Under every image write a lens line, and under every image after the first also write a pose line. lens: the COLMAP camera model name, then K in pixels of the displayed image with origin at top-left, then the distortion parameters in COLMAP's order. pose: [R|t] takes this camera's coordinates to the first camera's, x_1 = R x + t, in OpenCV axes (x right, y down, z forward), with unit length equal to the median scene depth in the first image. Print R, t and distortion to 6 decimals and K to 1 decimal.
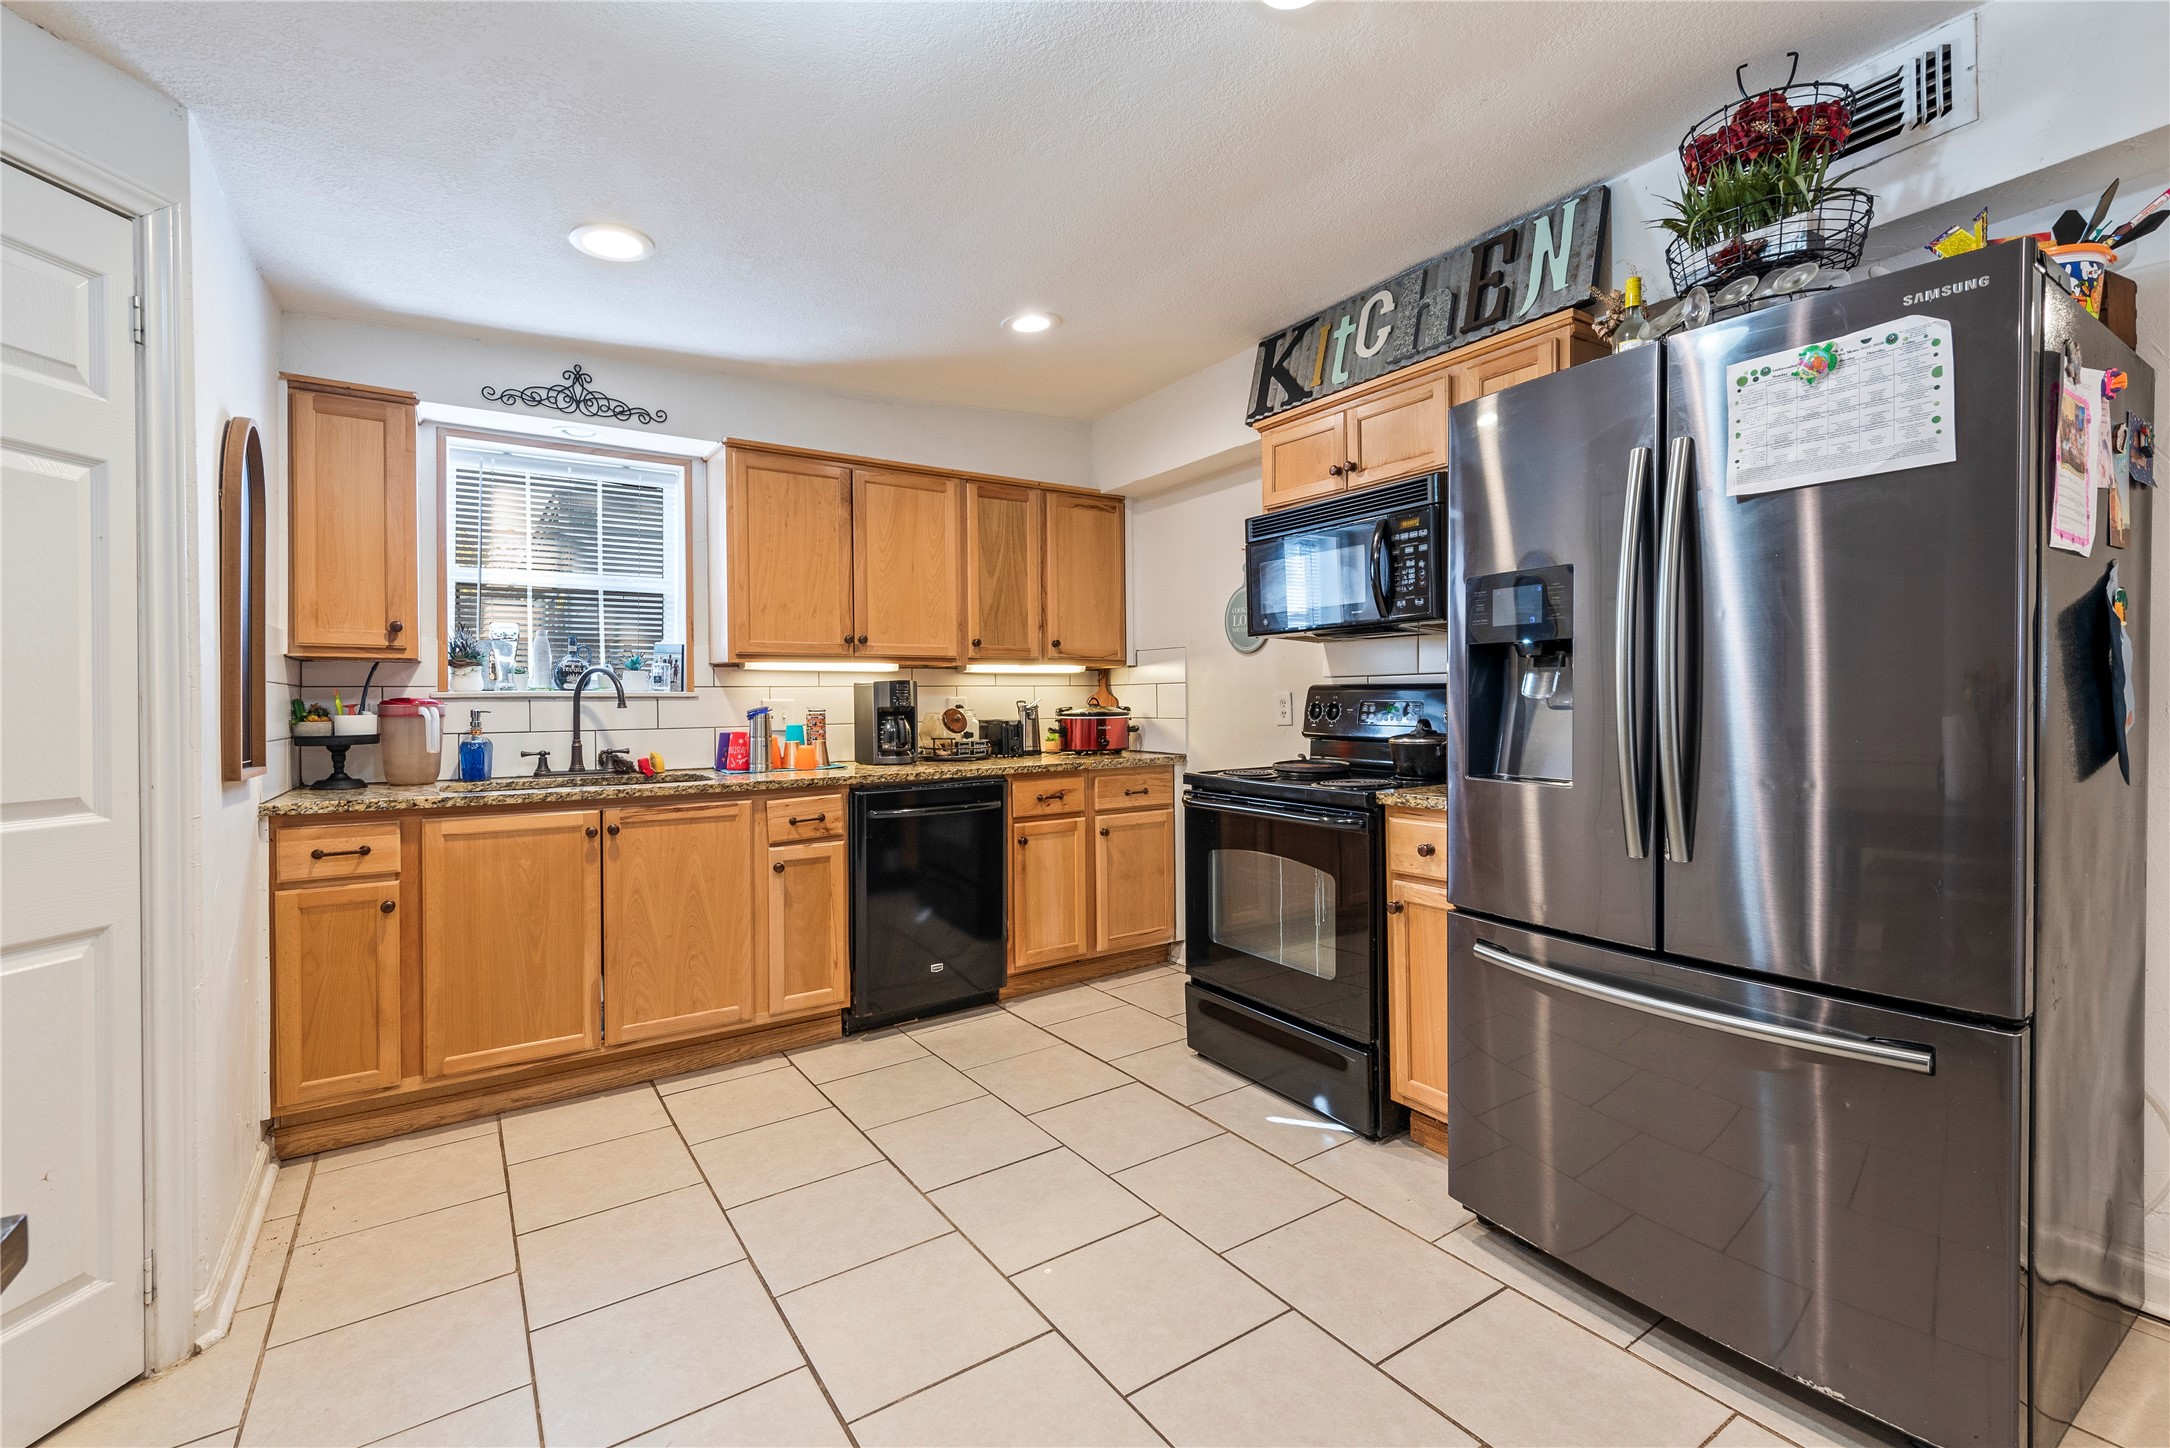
lens RADIAL K [[956.1, 0, 1069.8], [0, 956.1, 710.0], [0, 0, 1]] dist [0.014260, -0.000849]
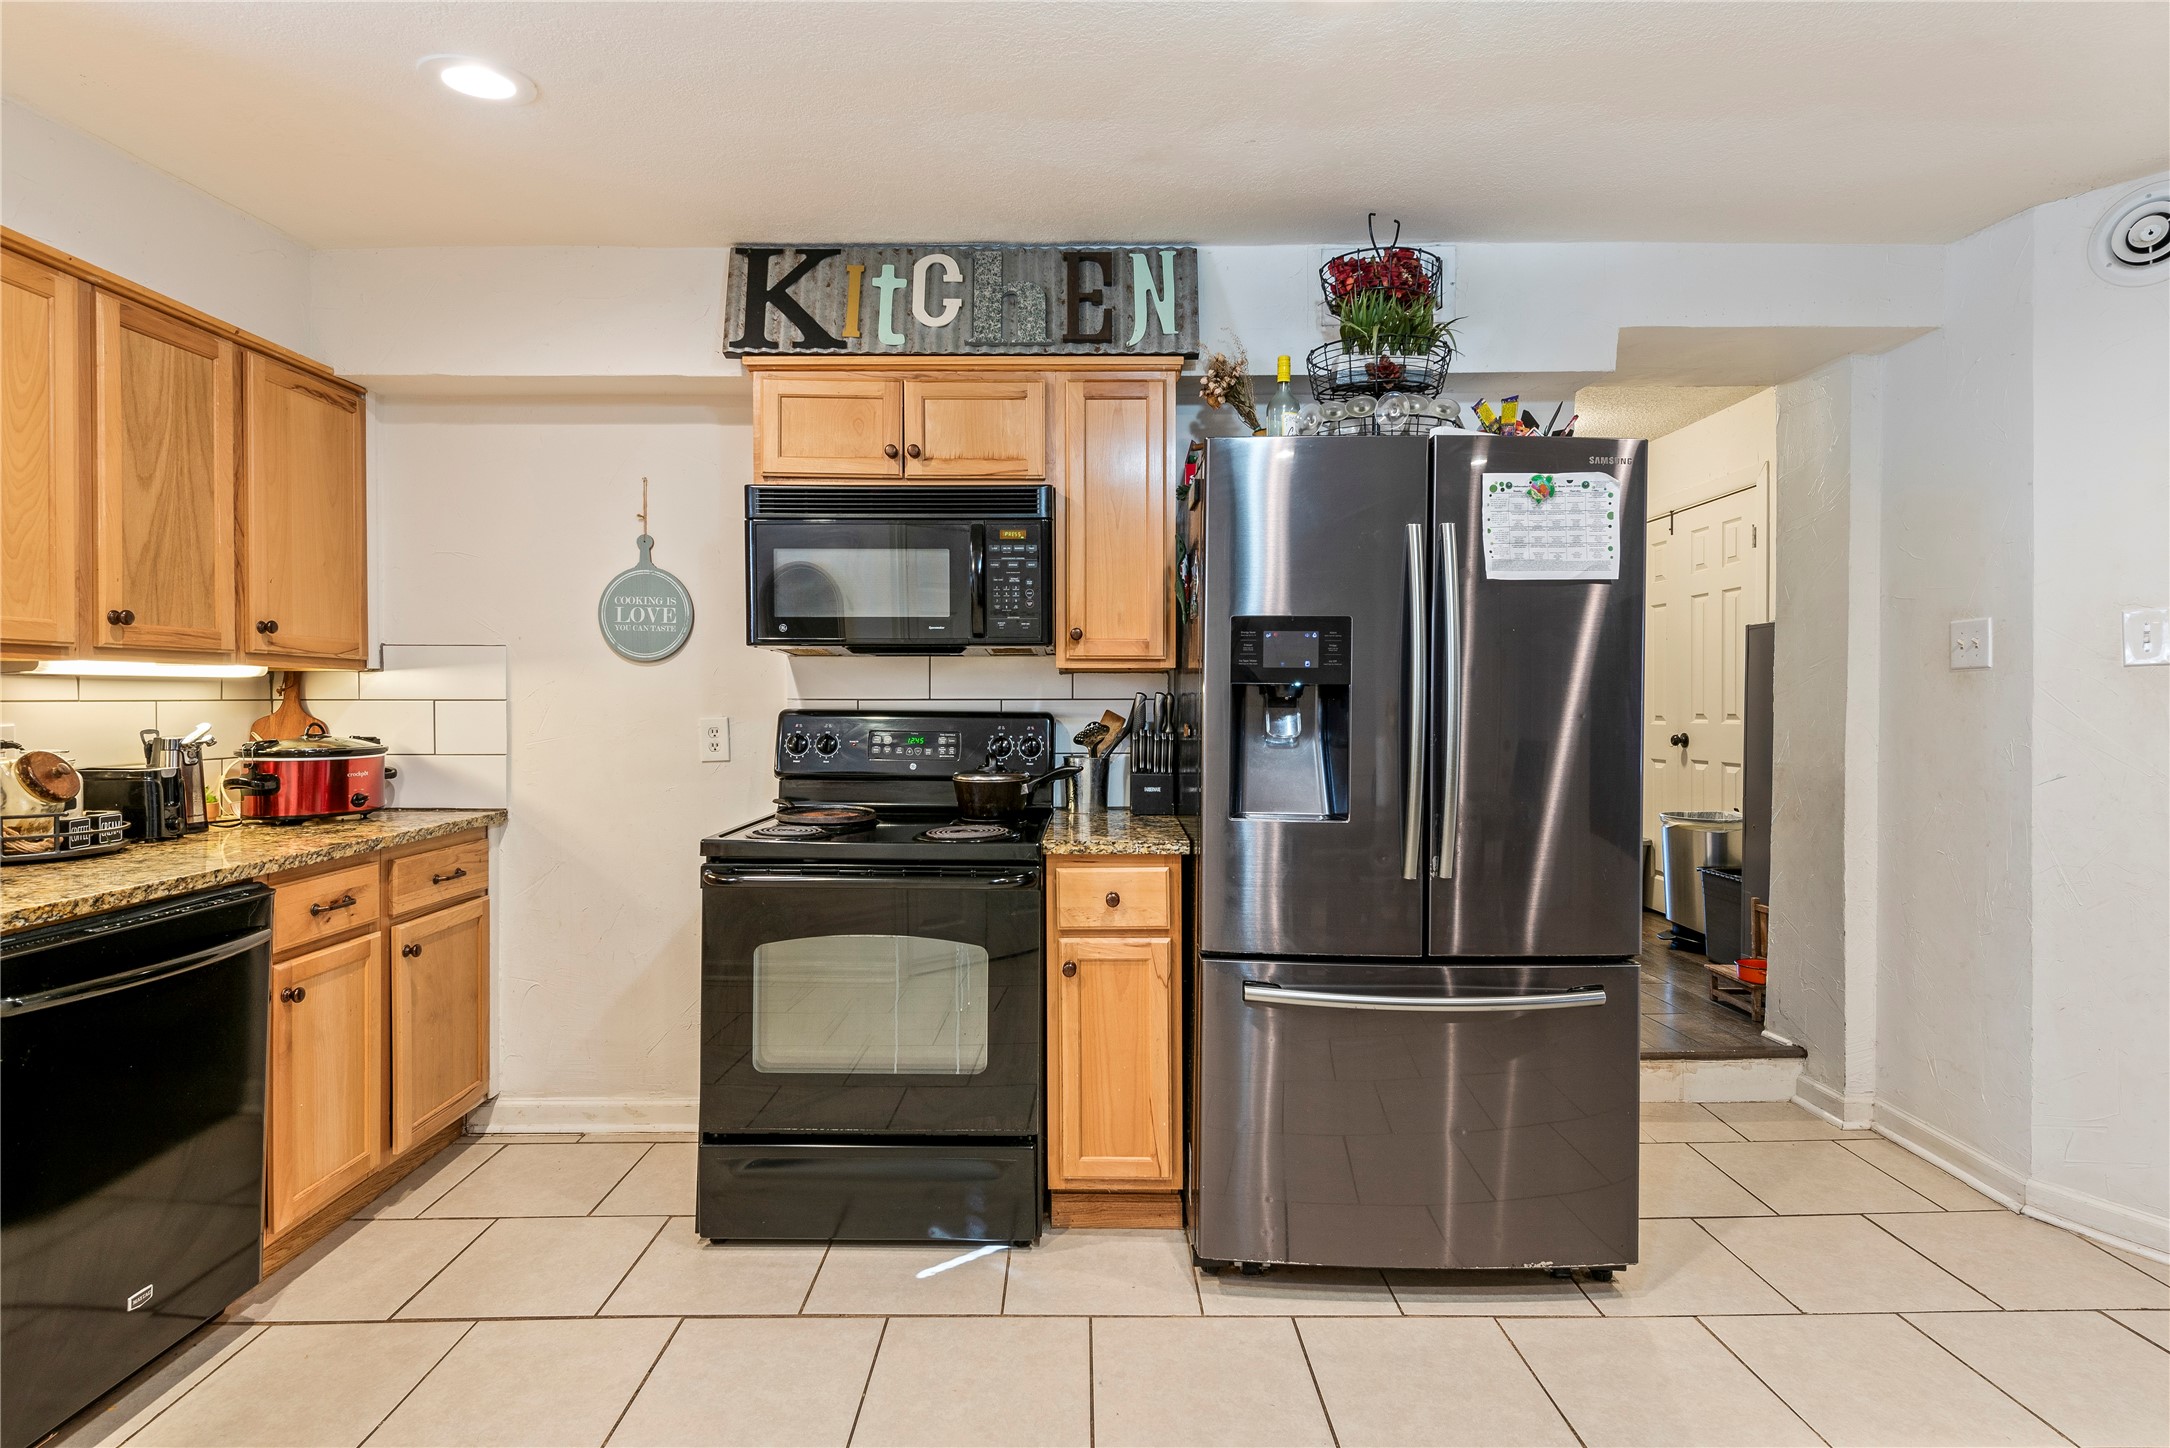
lens RADIAL K [[1094.0, 0, 1087.6], [0, 1094.0, 706.0], [0, 0, 1]] dist [0.023307, -0.003891]
pose [[0.541184, 0.003888, 0.840895, -0.410471], [0.002289, 0.999979, -0.006096, -0.026024], [-0.840901, 0.005224, 0.541164, 0.348890]]
